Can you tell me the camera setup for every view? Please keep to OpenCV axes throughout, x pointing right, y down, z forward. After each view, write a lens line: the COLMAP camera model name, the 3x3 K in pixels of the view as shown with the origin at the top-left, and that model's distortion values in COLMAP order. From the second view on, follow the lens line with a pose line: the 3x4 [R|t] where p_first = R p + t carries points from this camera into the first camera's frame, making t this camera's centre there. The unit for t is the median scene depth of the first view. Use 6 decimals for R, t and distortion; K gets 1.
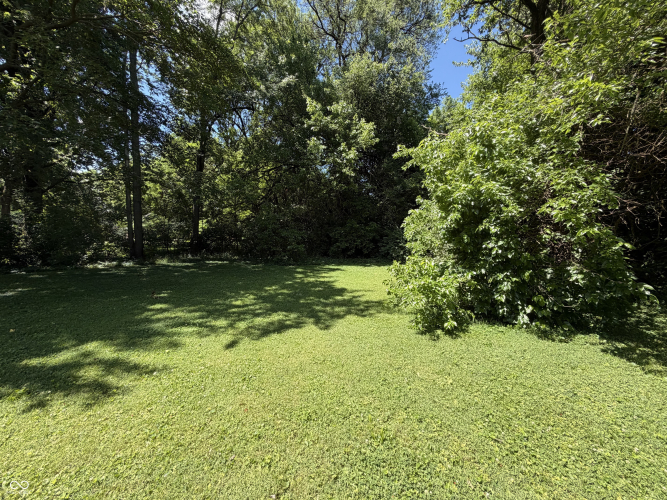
lens RADIAL K [[264.1, 0, 333.5], [0, 264.1, 250.0], [0, 0, 1]] dist [-0.003827, -0.000441]
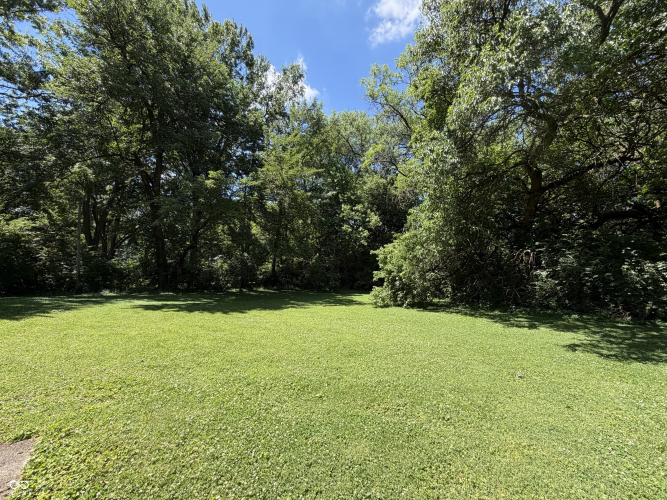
lens RADIAL K [[264.1, 0, 333.5], [0, 264.1, 250.0], [0, 0, 1]] dist [-0.003827, -0.000441]
pose [[0.992824, 0.005851, -0.119444, 0.072951], [-0.022494, 0.990111, -0.138468, 0.017408], [0.117453, 0.140161, 0.983138, -0.908984]]
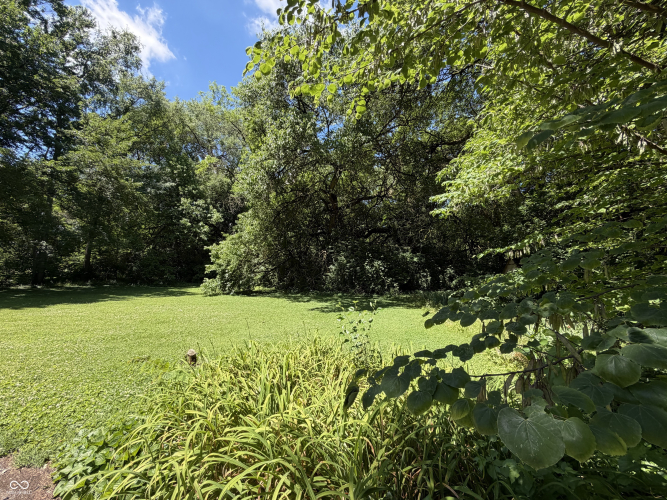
lens RADIAL K [[264.1, 0, 333.5], [0, 264.1, 250.0], [0, 0, 1]] dist [-0.003827, -0.000441]
pose [[0.915829, 0.045958, 0.398930, 0.175572], [0.002546, 0.992745, -0.120214, 0.032509], [-0.401560, 0.111111, 0.909068, -1.221703]]
